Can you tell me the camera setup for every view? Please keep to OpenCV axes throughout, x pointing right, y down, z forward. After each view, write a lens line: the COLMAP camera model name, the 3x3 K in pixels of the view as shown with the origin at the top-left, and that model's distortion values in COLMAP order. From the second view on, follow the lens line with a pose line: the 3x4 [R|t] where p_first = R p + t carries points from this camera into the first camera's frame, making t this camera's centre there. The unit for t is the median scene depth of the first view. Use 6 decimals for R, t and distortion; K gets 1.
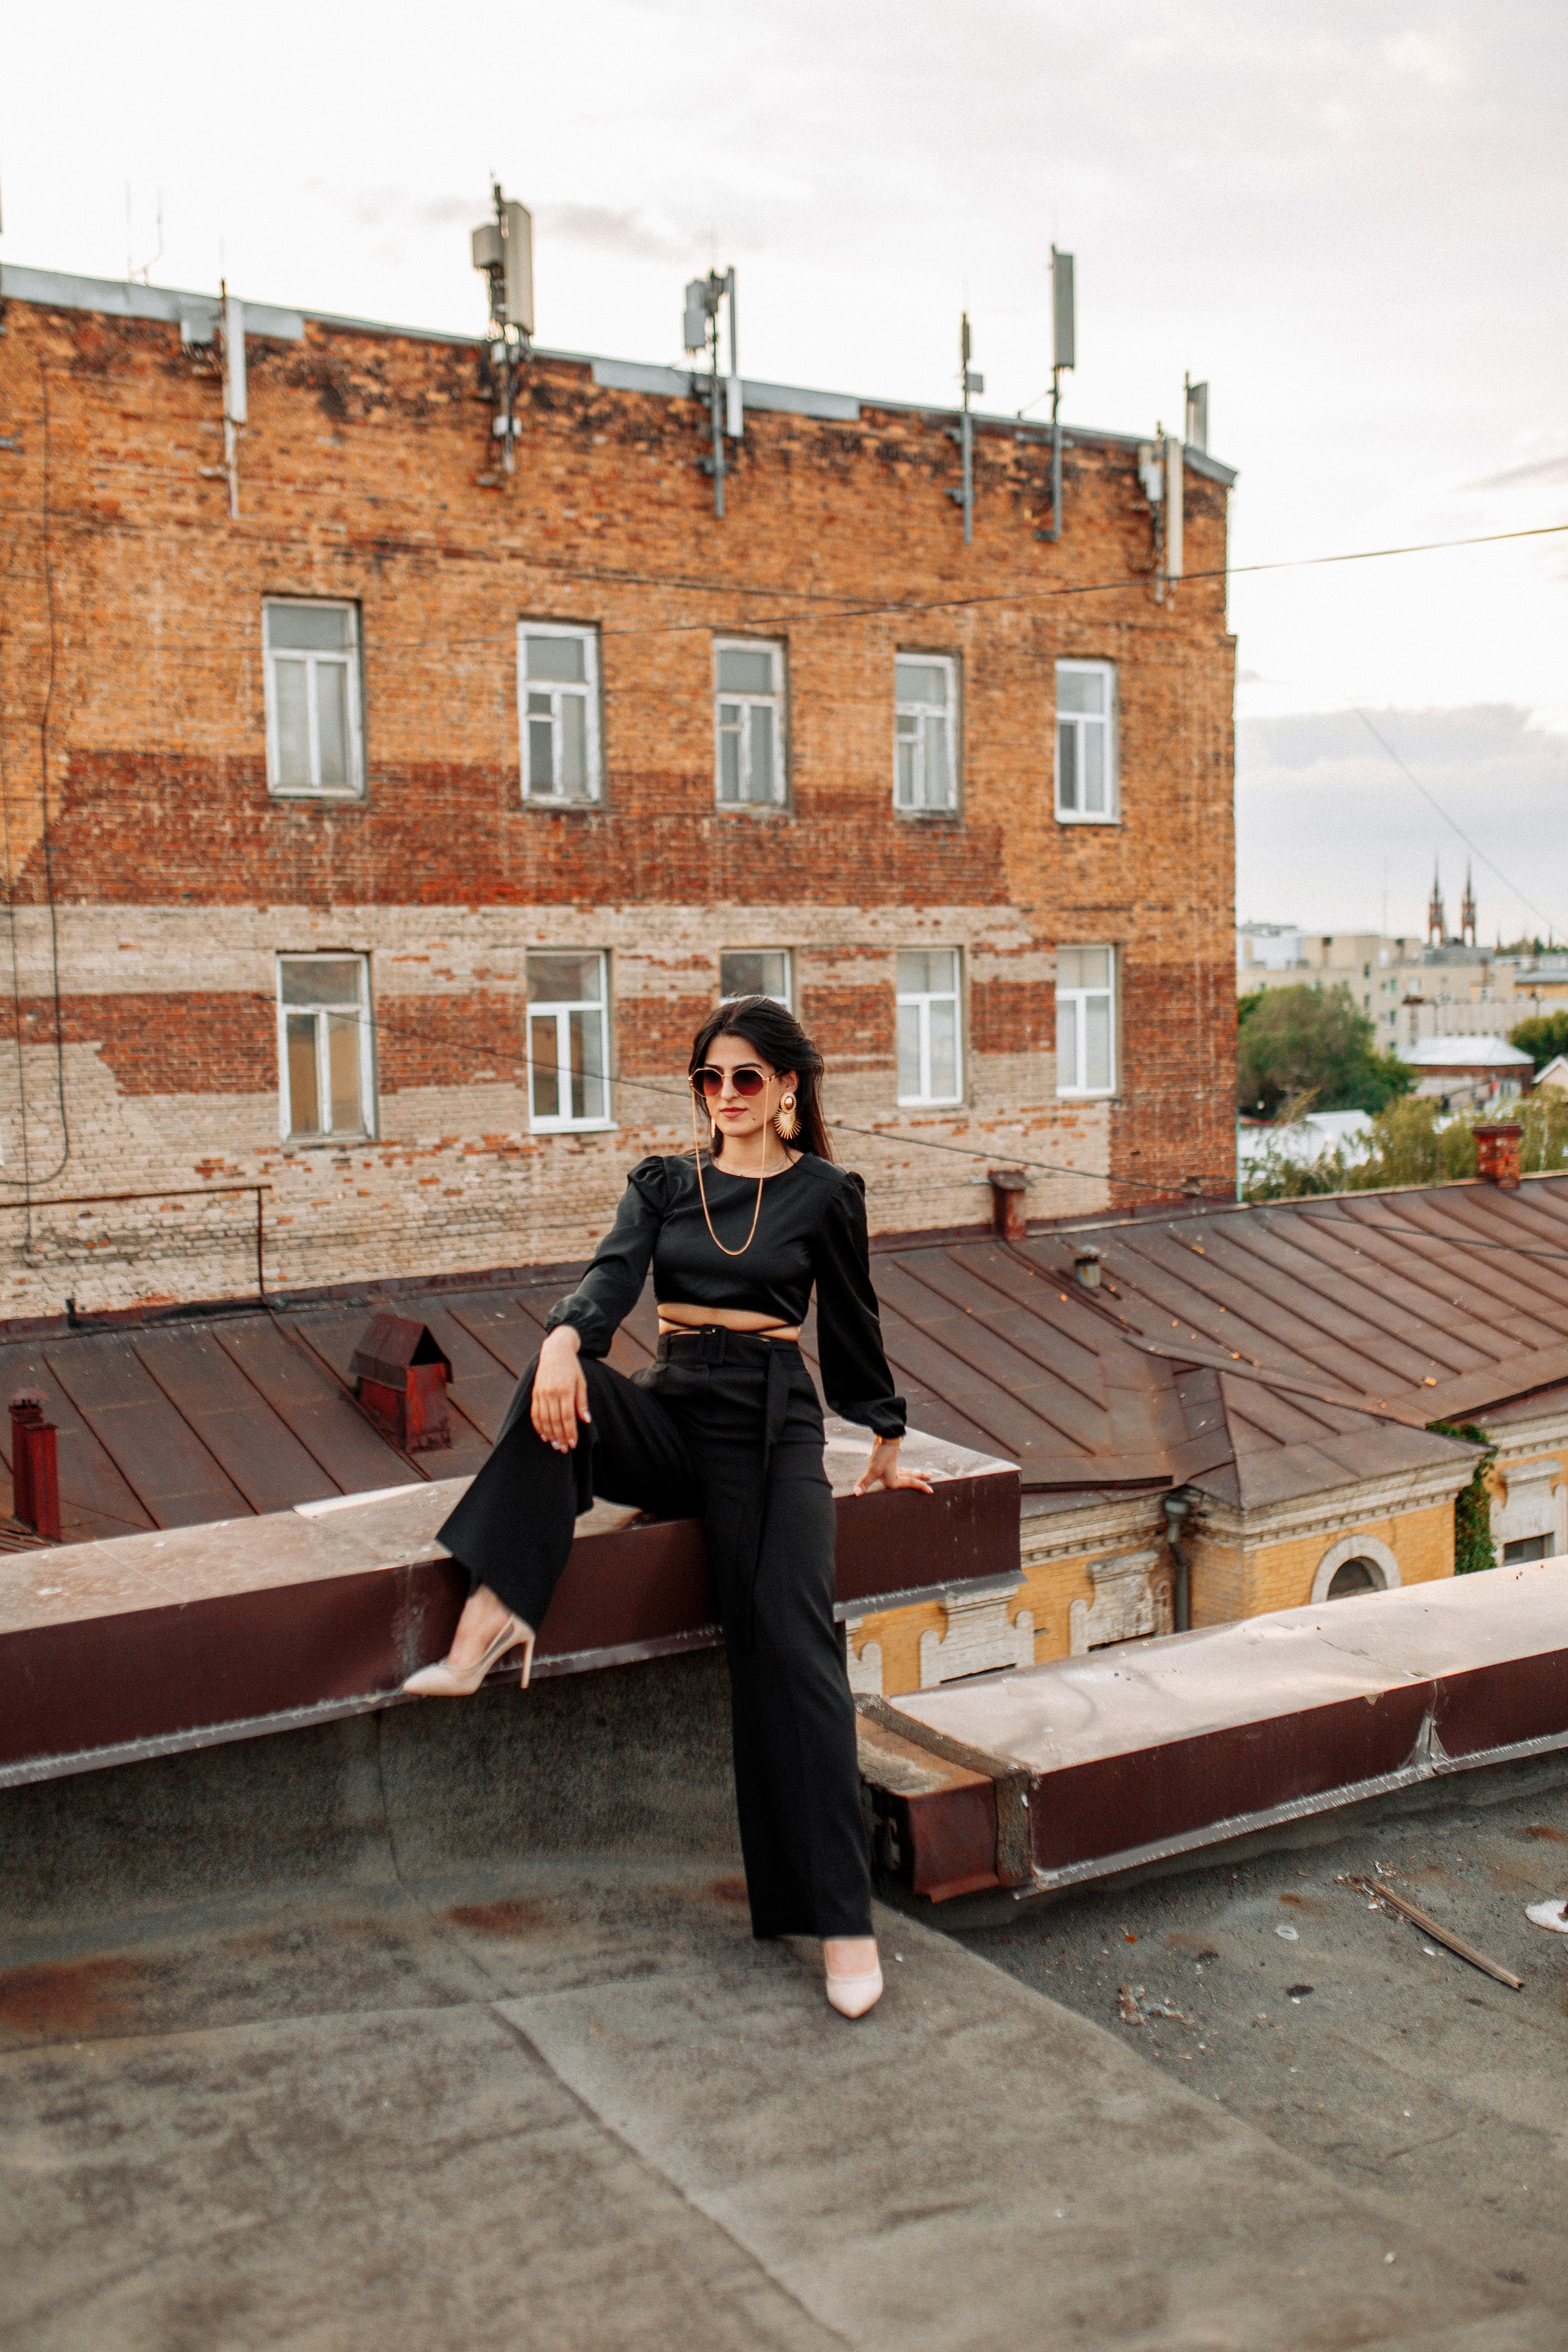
lens RADIAL K [[2292.0, 0, 807.7], [0, 2292.0, 1170.8], [0, 0, 1]] dist [0.039083, 0.000000]
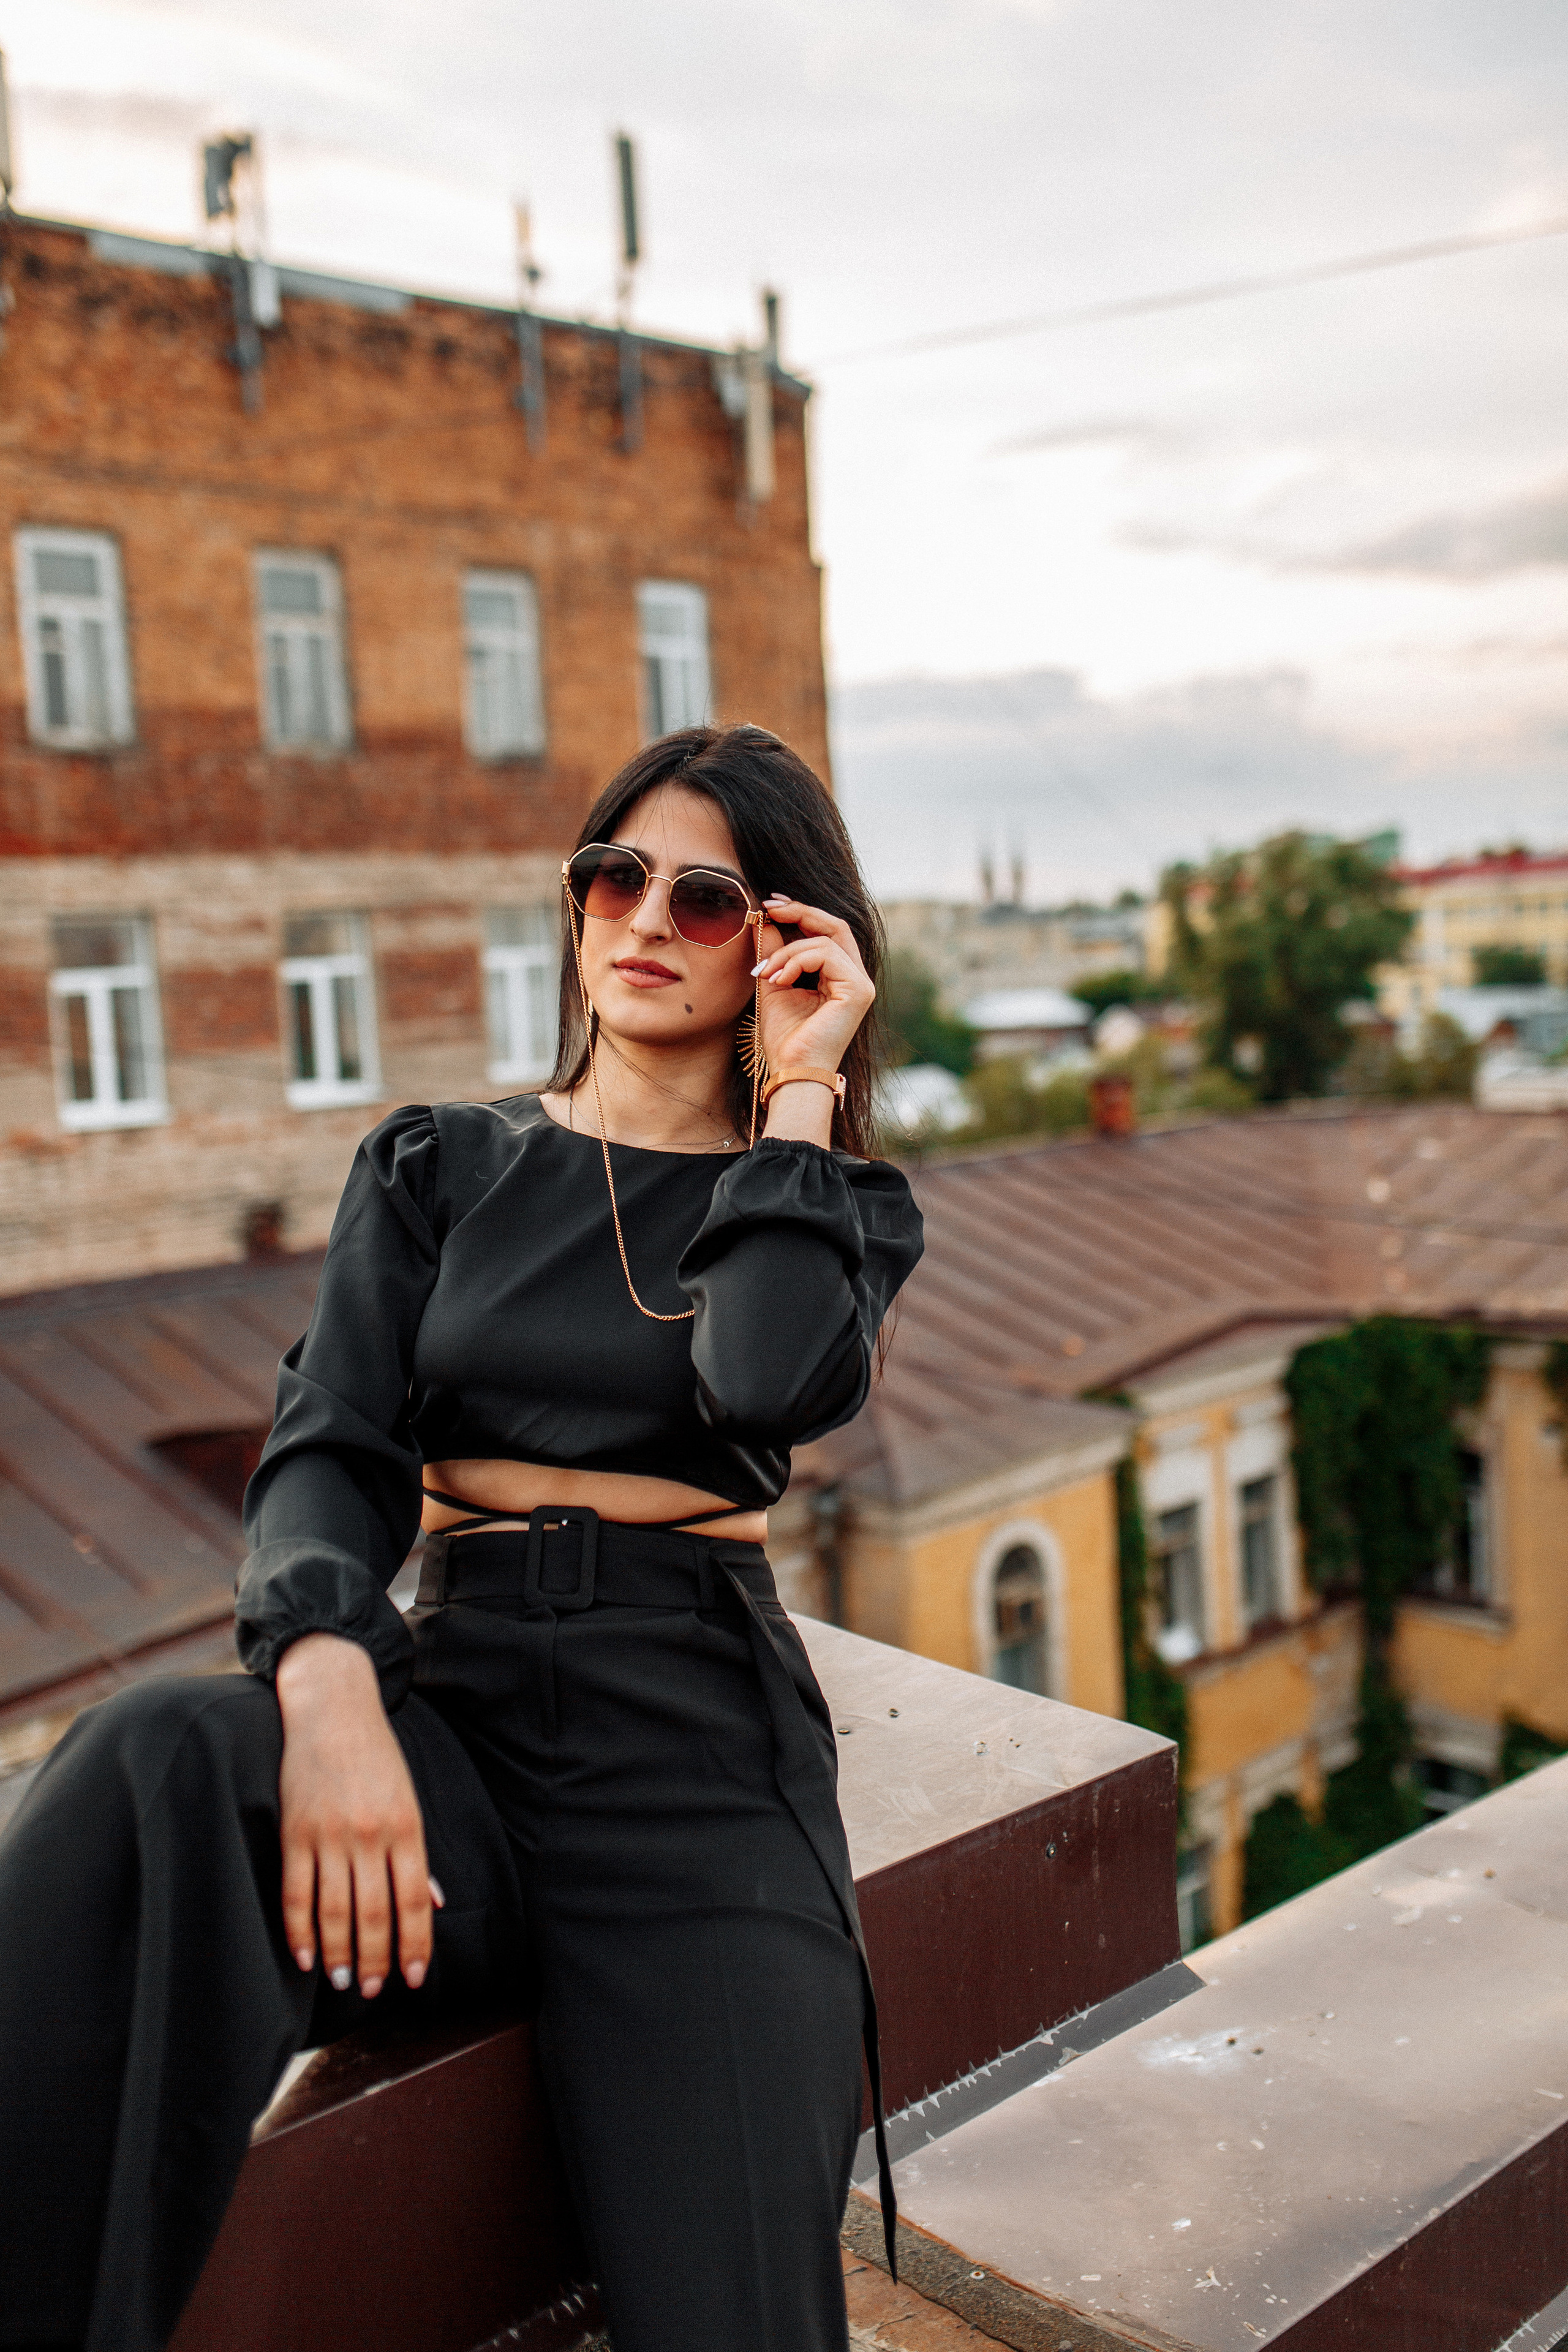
lens RADIAL K [[2292.0, 0, 807.1], [0, 2292.0, 1158.4], [0, 0, 1]] dist [0.039083, 0.000000]
pose [[0.980613, -0.049101, 0.189702, -0.012528], [0.048217, 0.998794, 0.009276, 0.000391], [-0.189929, 0.000051, 0.981798, 0.100508]]
